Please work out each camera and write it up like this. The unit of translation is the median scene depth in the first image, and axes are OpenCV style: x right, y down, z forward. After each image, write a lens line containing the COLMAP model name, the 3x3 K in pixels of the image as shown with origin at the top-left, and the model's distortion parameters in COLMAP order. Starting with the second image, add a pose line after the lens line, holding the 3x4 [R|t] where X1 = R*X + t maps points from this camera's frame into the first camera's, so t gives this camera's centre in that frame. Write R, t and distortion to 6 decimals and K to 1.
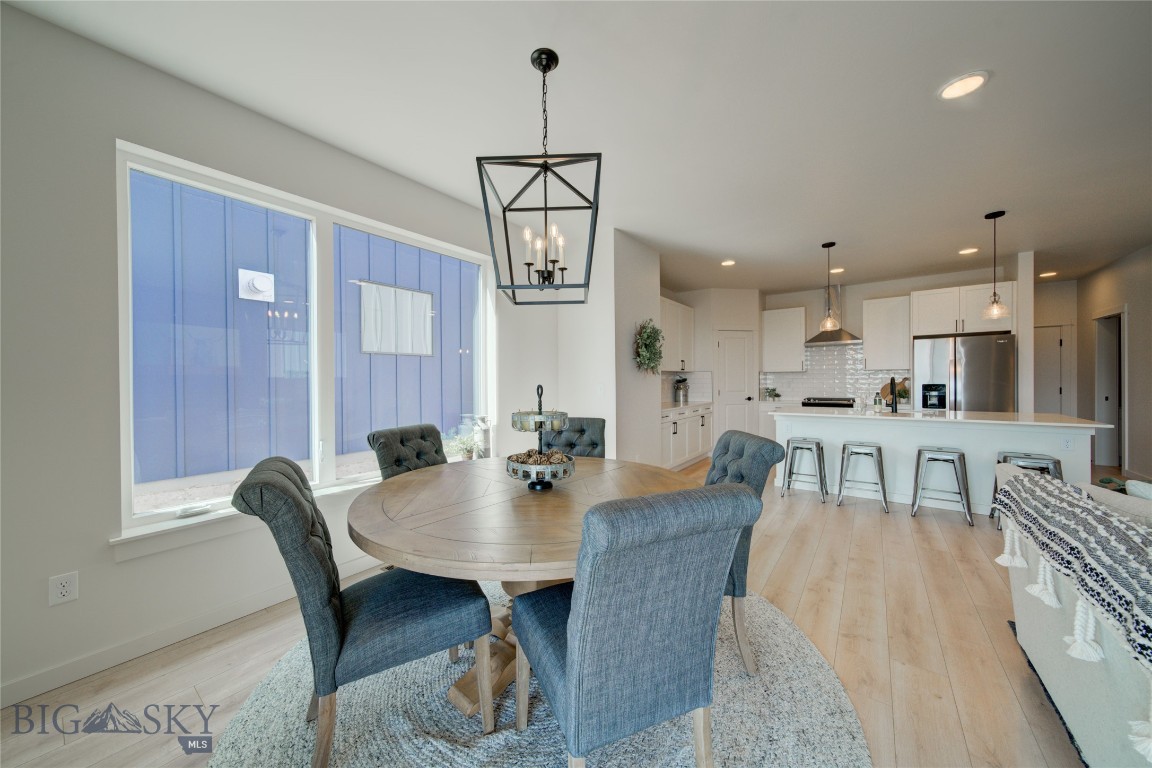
lens RADIAL K [[404.5, 0, 570.7], [0, 404.5, 378.2], [0, 0, 1]] dist [-0.000255, 0.000024]
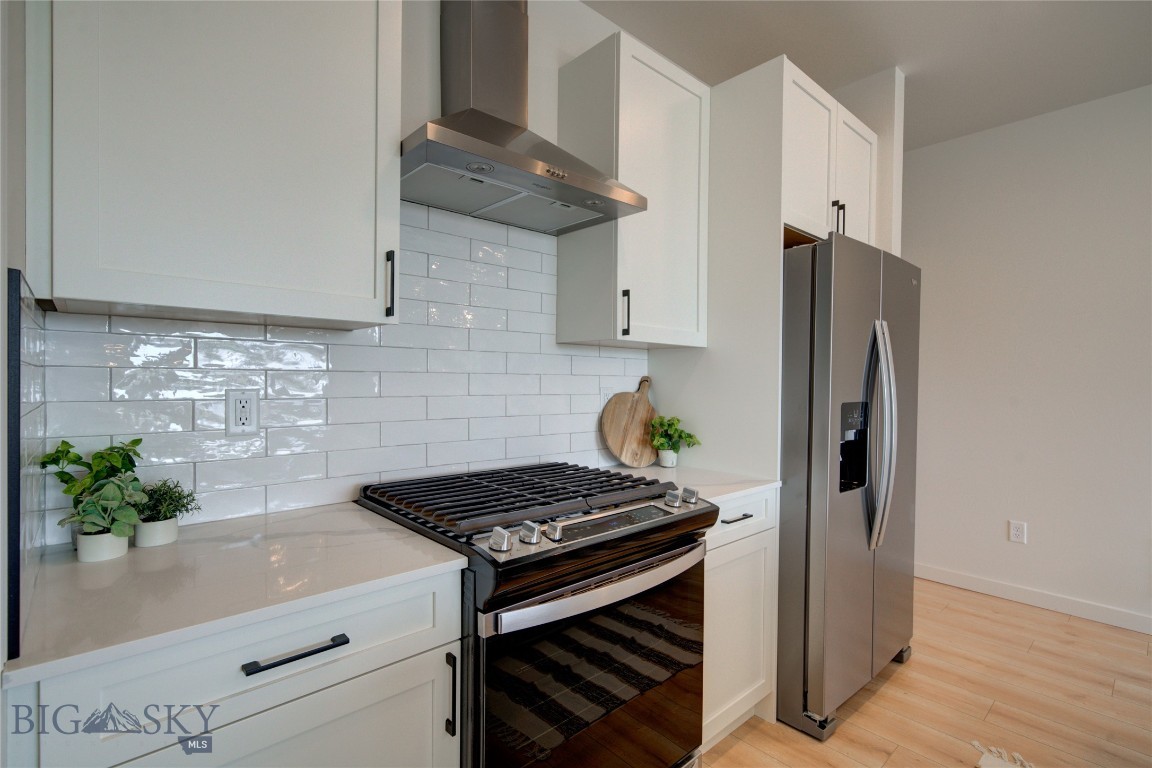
lens RADIAL K [[533.8, 0, 576.0], [0, 533.8, 384.0], [0, 0, 1]] dist [0.020326, 0.000091]
pose [[0.196770, 0.000819, 0.980449, 0.414574], [-0.014111, 0.999898, 0.001997, 0.003699], [-0.980348, -0.014228, 0.196761, 0.938754]]
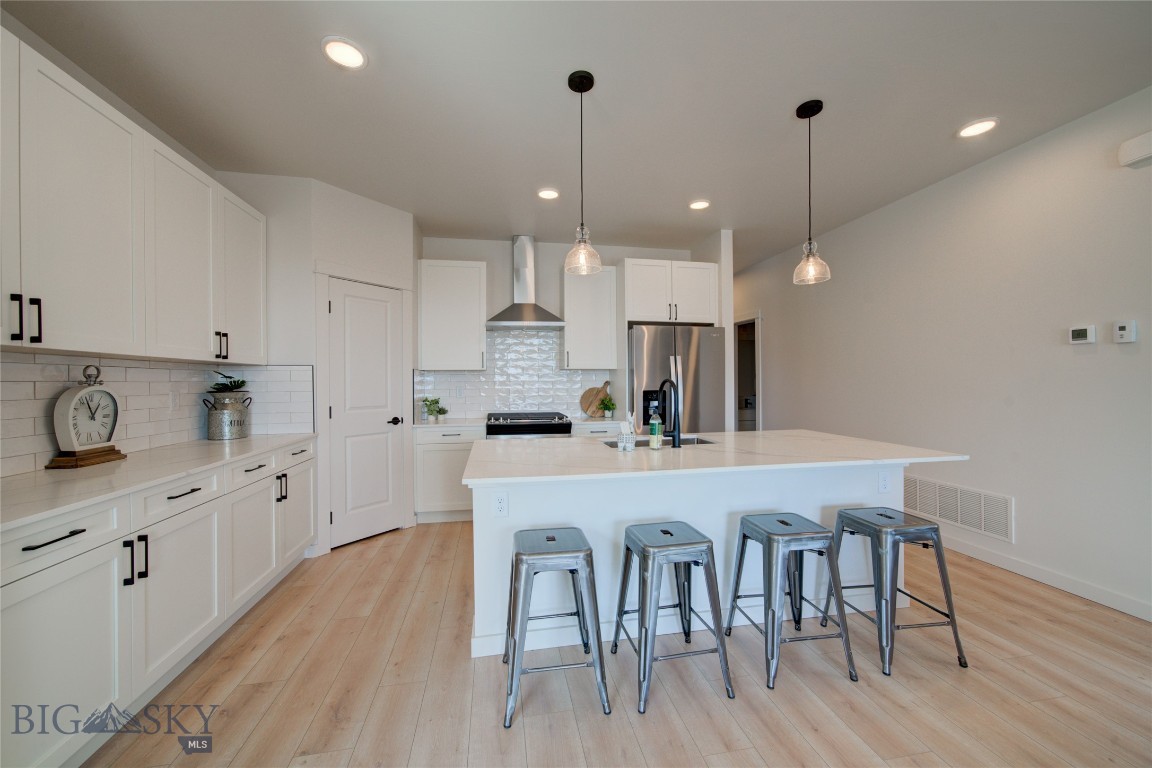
lens RADIAL K [[440.3, 0, 571.2], [0, 440.3, 384.1], [0, 0, 1]] dist [0.001521, 0.000122]
pose [[0.682193, 0.001033, 0.731172, 0.200175], [-0.003597, 0.999992, 0.001944, 0.002392], [-0.731163, -0.003956, 0.682191, 0.491199]]
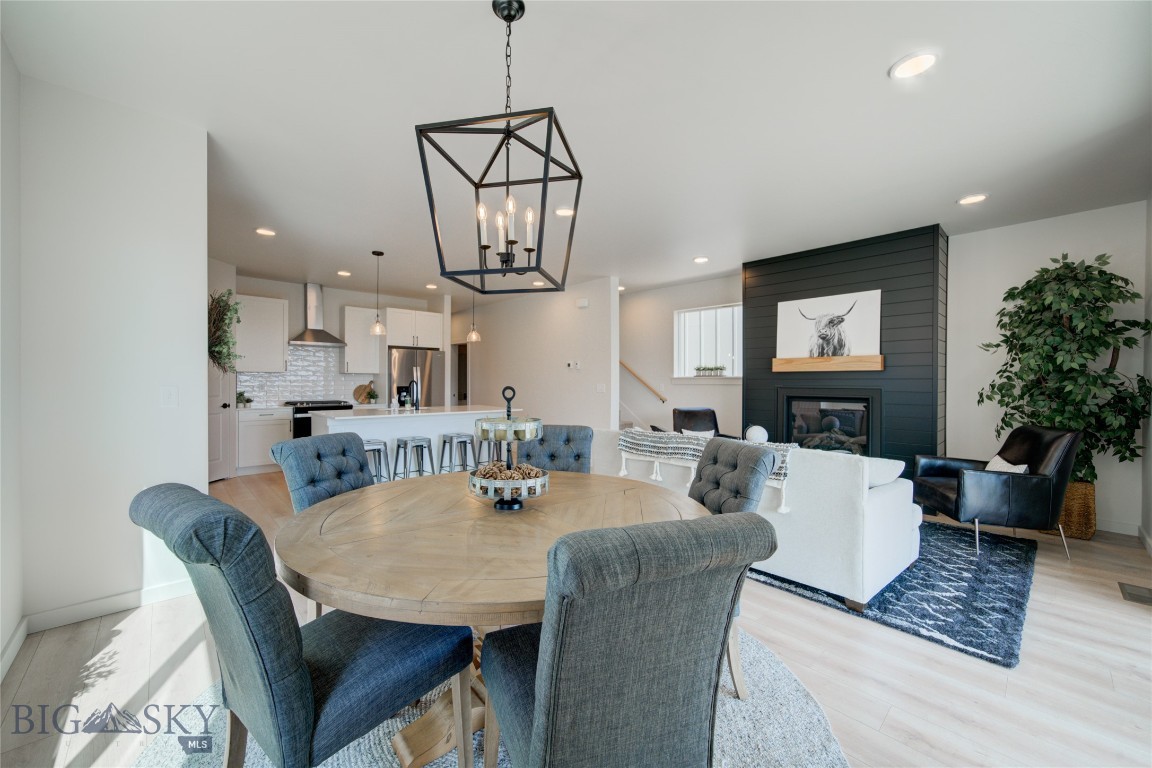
lens RADIAL K [[440.3, 0, 571.2], [0, 440.3, 384.1], [0, 0, 1]] dist [0.001521, 0.000122]
pose [[0.174366, 0.000918, 0.984681, -0.286909], [-0.009421, 0.999955, 0.000736, 0.002220], [-0.984636, -0.009405, 0.174366, 0.220459]]
